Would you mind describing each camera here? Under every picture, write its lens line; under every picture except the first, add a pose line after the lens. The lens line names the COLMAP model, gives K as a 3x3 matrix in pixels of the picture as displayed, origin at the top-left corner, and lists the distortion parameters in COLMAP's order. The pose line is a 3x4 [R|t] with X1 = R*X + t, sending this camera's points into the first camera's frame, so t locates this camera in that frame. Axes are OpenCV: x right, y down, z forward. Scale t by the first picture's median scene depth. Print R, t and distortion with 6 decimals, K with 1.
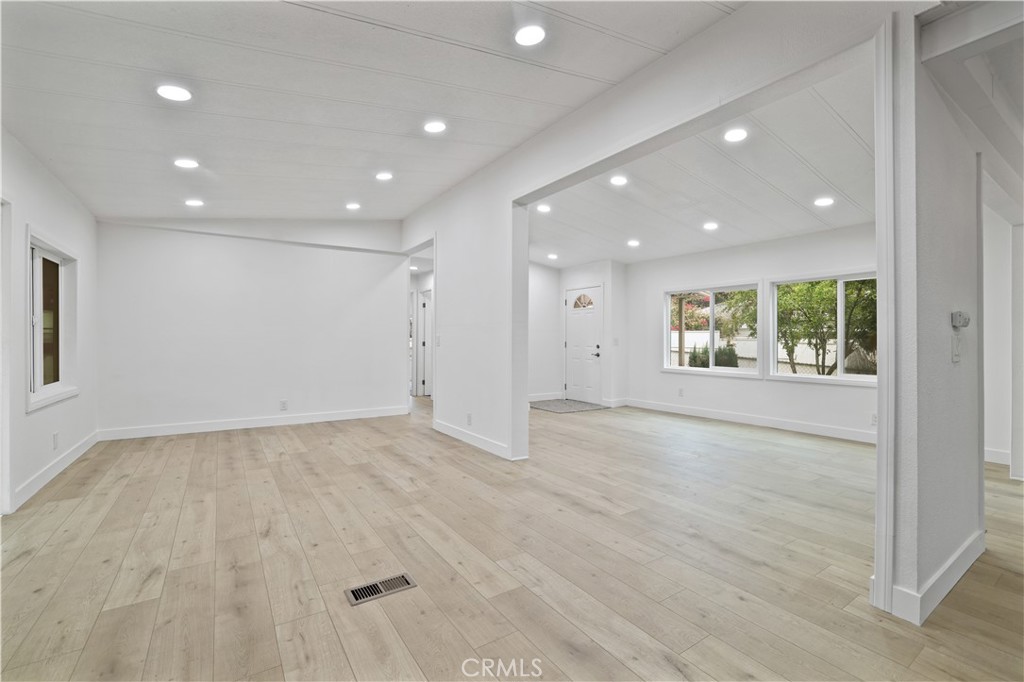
lens RADIAL K [[447.8, 0, 513.5], [0, 447.8, 339.0], [0, 0, 1]] dist [-0.037282, 0.011442]
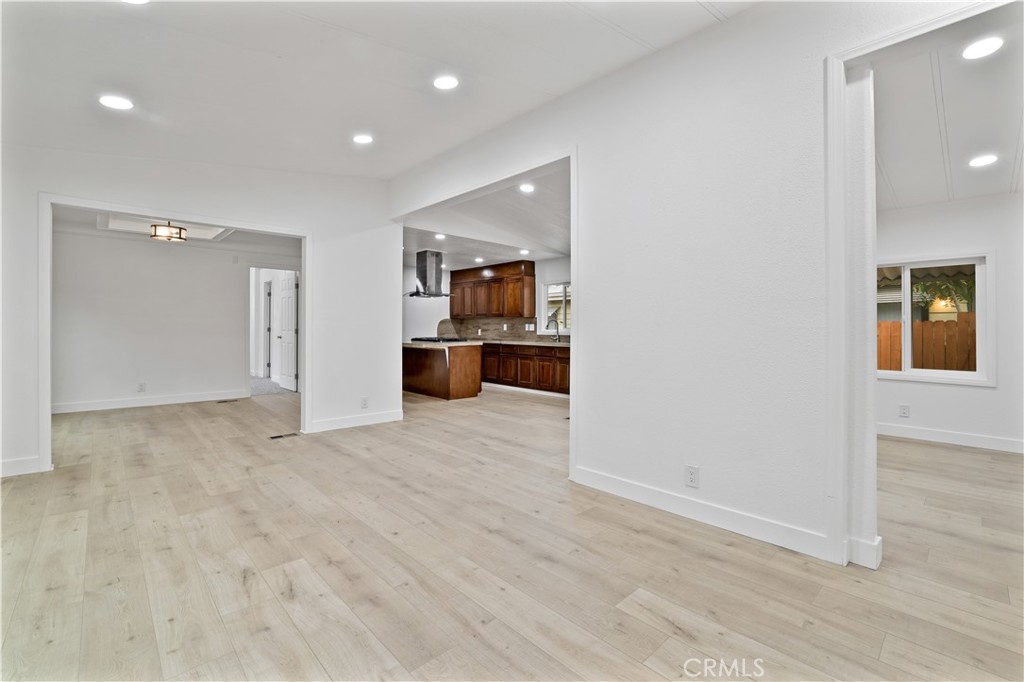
lens RADIAL K [[447.8, 0, 507.0], [0, 447.8, 313.0], [0, 0, 1]] dist [-0.037282, 0.011442]
pose [[-0.987476, -0.016016, -0.156953, 0.266381], [-0.010108, 0.999213, -0.038368, 0.004932], [0.157443, -0.036301, -0.986861, 1.748245]]
